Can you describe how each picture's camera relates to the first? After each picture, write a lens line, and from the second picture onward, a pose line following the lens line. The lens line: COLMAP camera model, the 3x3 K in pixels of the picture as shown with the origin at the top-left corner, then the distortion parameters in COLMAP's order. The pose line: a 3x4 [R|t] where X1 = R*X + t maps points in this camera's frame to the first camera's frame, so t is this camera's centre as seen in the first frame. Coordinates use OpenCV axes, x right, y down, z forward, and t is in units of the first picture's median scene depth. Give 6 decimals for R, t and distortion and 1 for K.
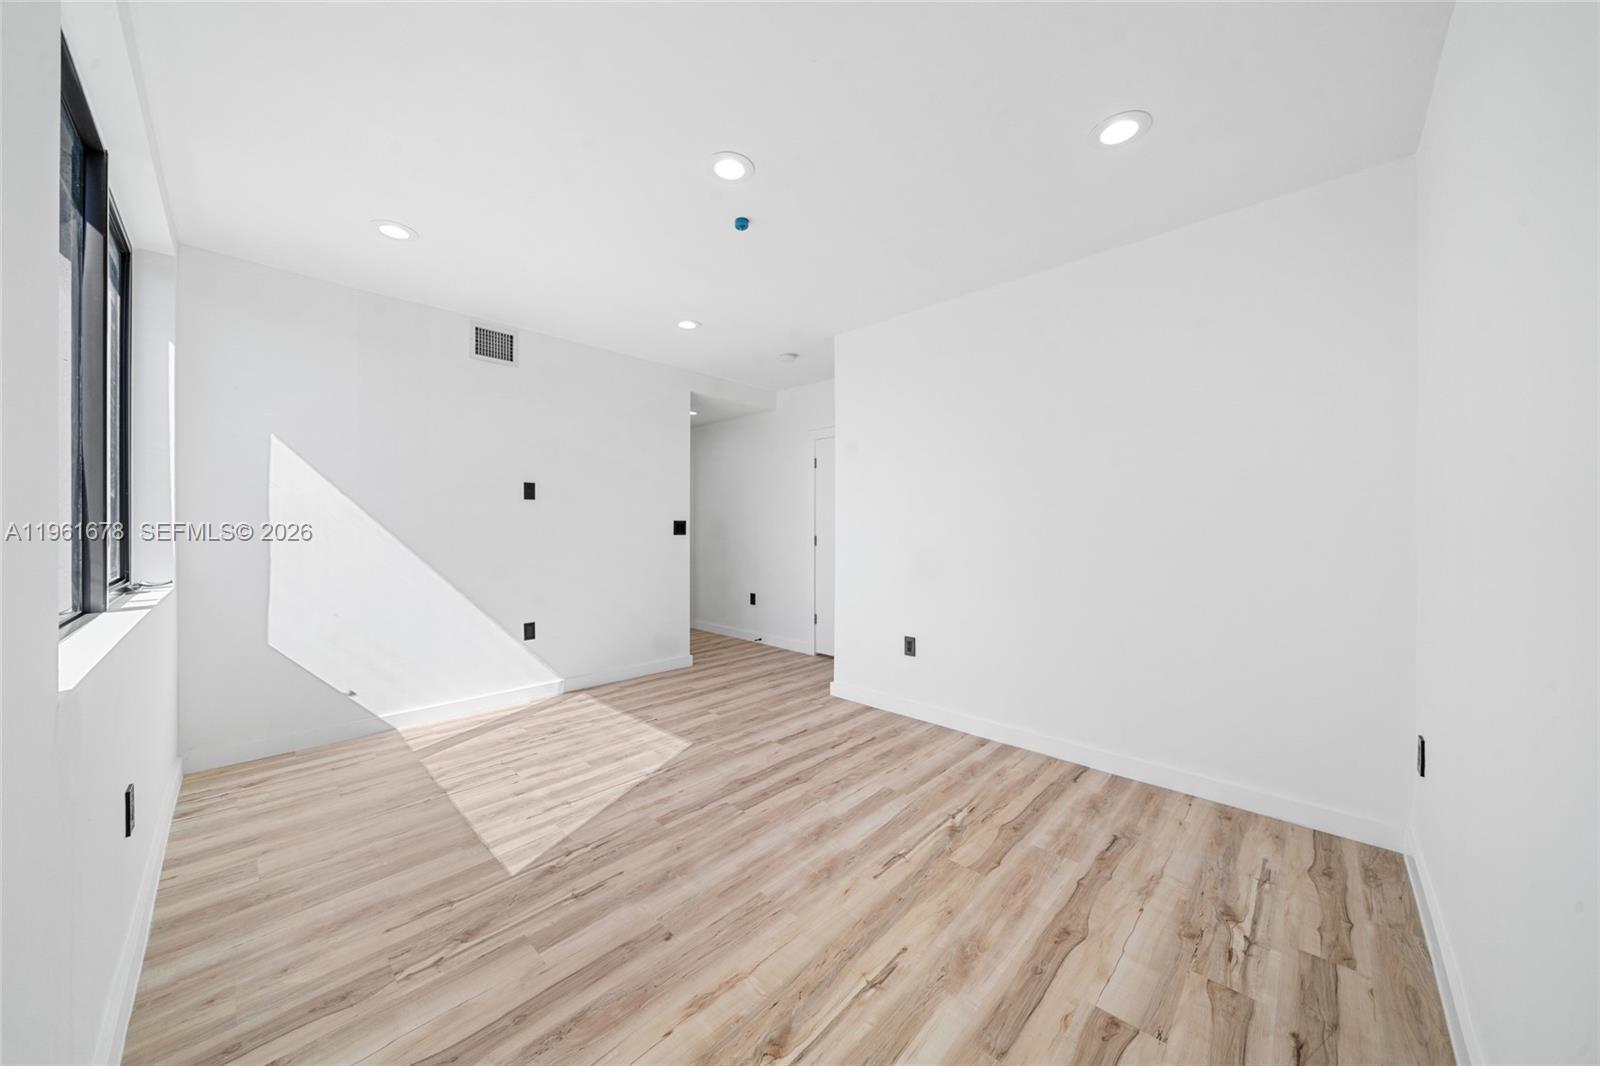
lens RADIAL K [[546.0, 0, 803.8], [0, 546.0, 525.3], [0, 0, 1]] dist [-0.001269, -0.000103]
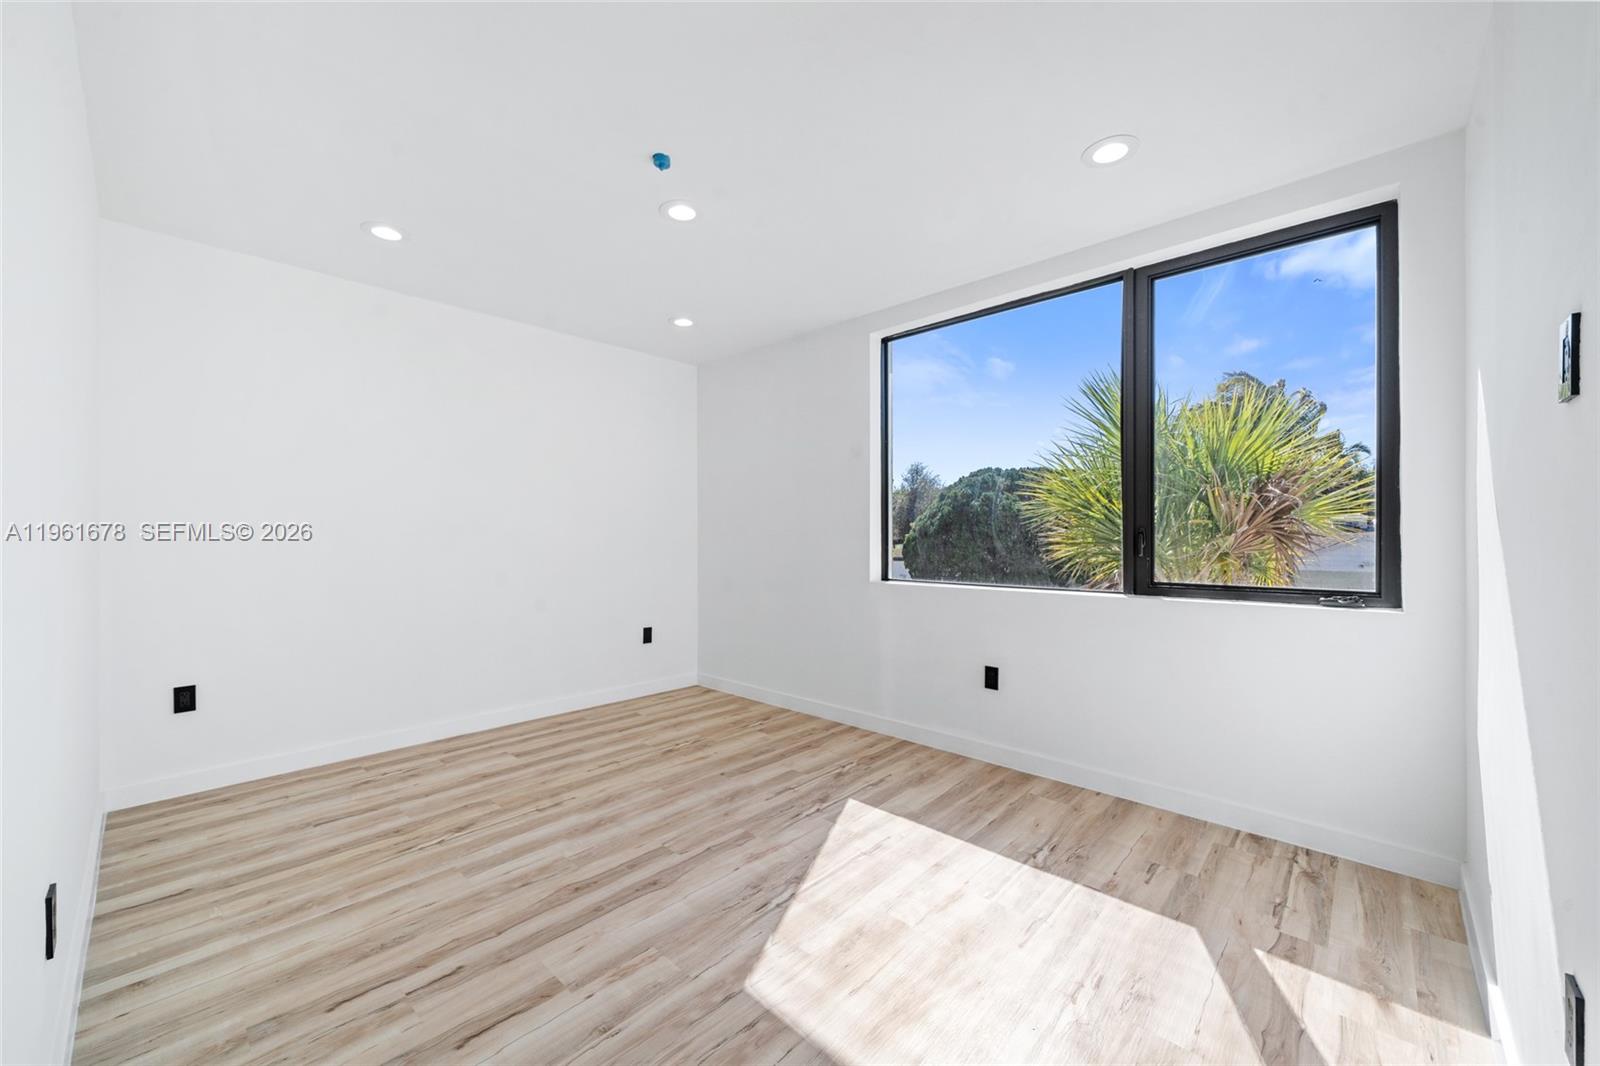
lens RADIAL K [[596.8, 0, 799.0], [0, 596.8, 536.8], [0, 0, 1]] dist [0.001279, 0.000161]
pose [[-0.999976, -0.000370, -0.006914, -0.349523], [-0.000339, 0.999990, -0.004489, 0.013683], [0.006916, -0.004486, -0.999966, 2.113938]]
